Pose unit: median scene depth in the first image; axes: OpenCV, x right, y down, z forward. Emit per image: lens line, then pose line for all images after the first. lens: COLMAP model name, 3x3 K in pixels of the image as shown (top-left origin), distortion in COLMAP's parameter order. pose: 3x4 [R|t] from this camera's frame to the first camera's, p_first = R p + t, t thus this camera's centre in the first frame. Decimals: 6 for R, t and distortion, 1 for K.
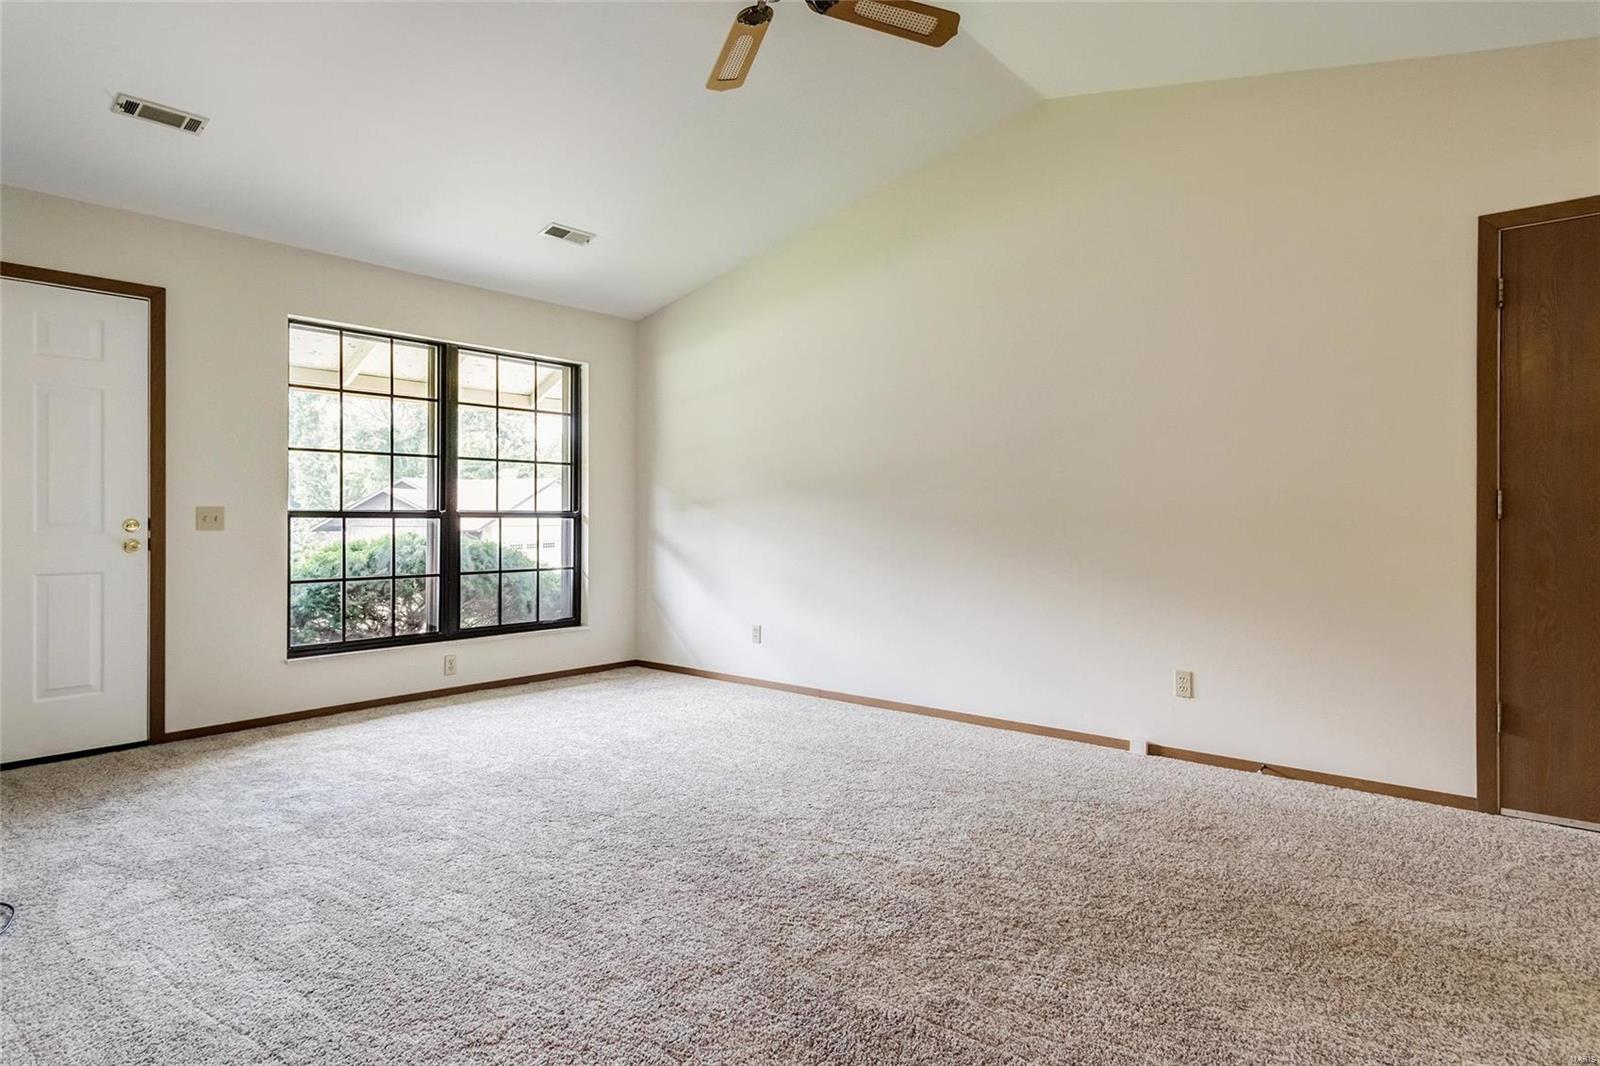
lens RADIAL K [[846.6, 0, 803.7], [0, 846.6, 516.6], [0, 0, 1]] dist [0.005283, 0.000222]
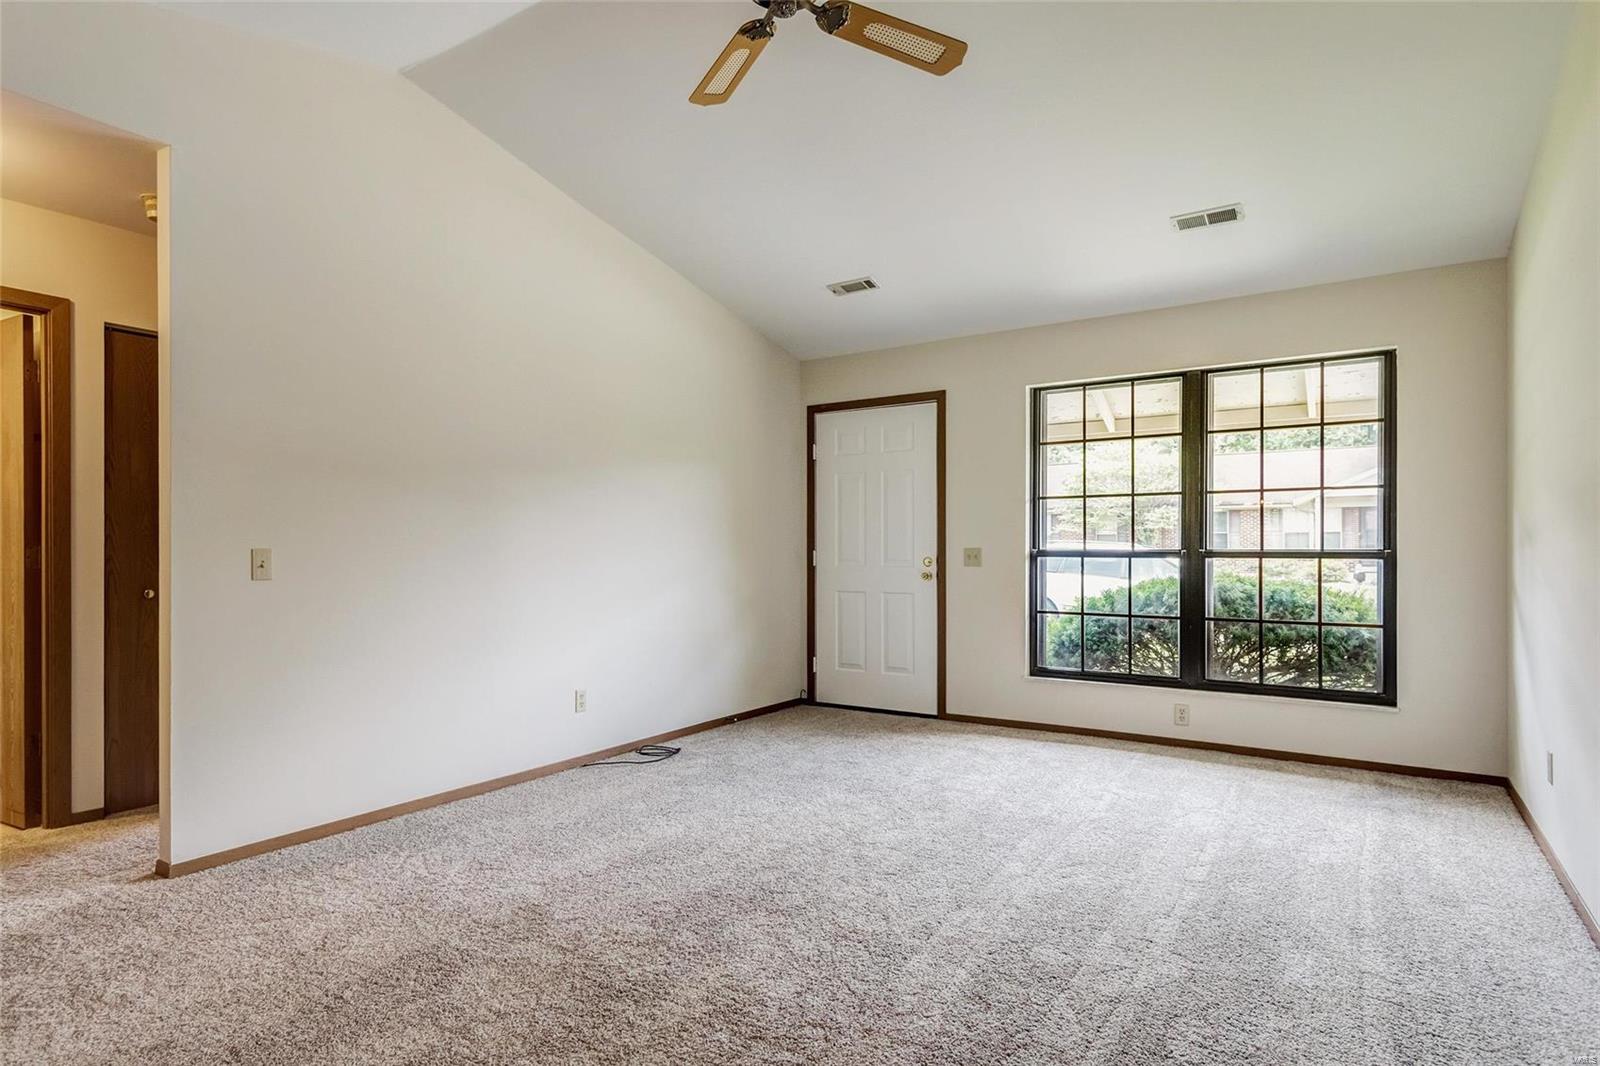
lens RADIAL K [[849.8, 0, 802.7], [0, 849.8, 548.6], [0, 0, 1]] dist [0.002246, 0.000282]
pose [[0.138775, -0.005826, -0.990307, 0.472112], [-0.001677, 0.999980, -0.006118, -0.002200], [0.990322, 0.002510, 0.138763, 0.472814]]
